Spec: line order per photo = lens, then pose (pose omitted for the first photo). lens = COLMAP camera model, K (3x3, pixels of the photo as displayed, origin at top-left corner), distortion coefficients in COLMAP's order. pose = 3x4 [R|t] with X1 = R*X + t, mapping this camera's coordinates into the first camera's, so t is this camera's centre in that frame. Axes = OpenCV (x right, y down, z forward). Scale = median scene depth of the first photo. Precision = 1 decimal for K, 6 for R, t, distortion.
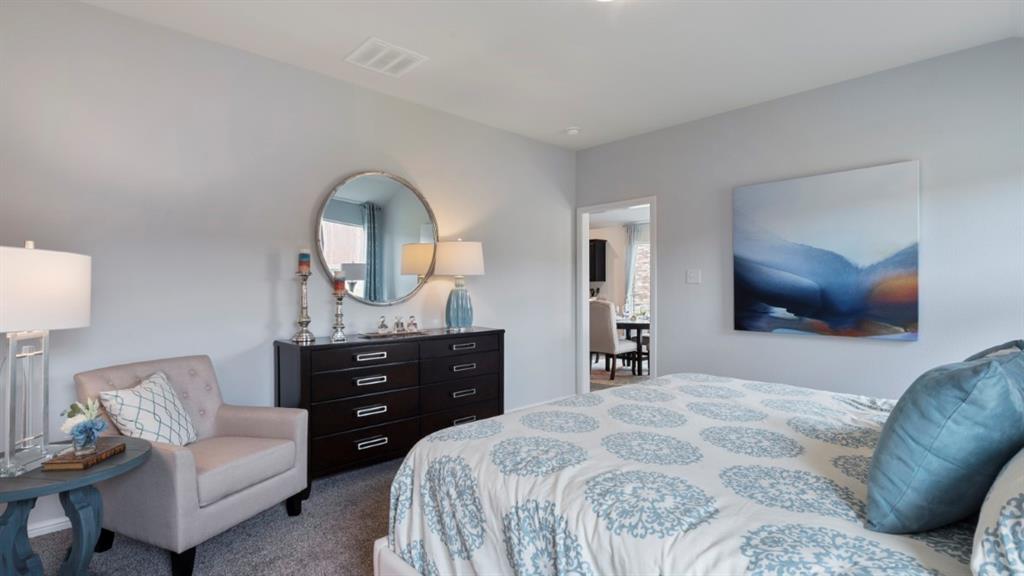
lens RADIAL K [[482.1, 0, 512.0], [0, 482.1, 288.0], [0, 0, 1]] dist [-0.001175, 0.000248]
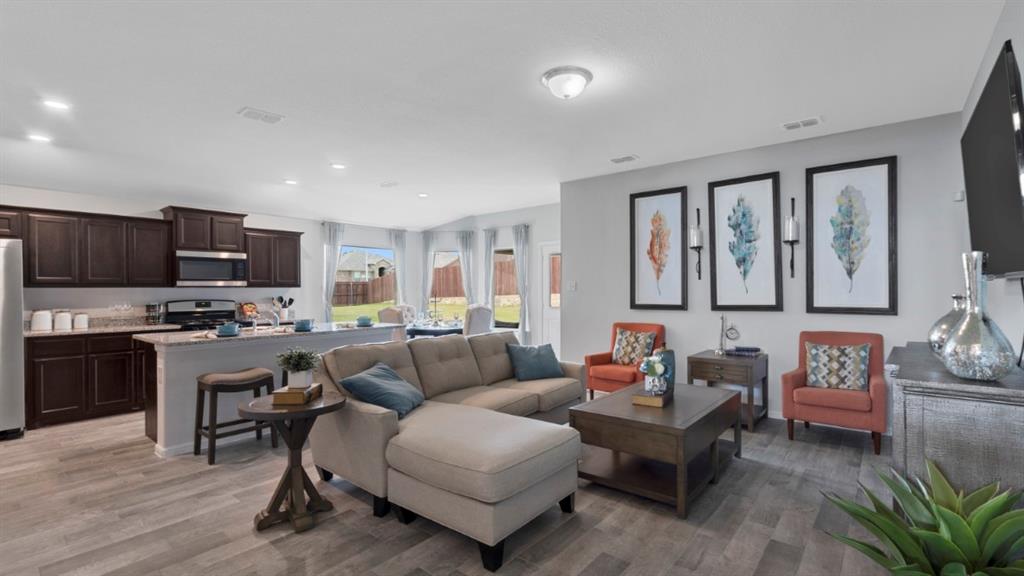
lens RADIAL K [[465.6, 0, 513.5], [0, 465.6, 289.2], [0, 0, 1]] dist [-0.001244, 0.000297]
pose [[-0.118821, 0.006560, 0.992894, -0.606386], [0.002628, 0.999977, -0.006292, -0.005738], [-0.992912, 0.001862, -0.118835, 0.750710]]
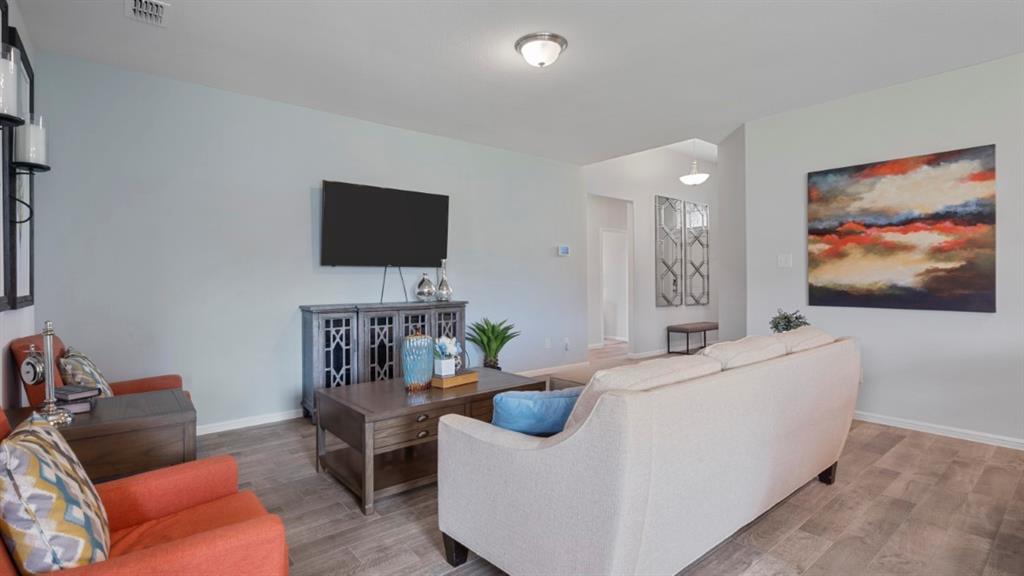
lens RADIAL K [[479.8, 0, 514.1], [0, 479.8, 275.8], [0, 0, 1]] dist [0.000345, 0.000256]
pose [[-0.076278, -0.004447, -0.997077, 0.088817], [0.009979, 0.999937, -0.005223, 0.002760], [0.997037, -0.010348, -0.076229, 0.673634]]
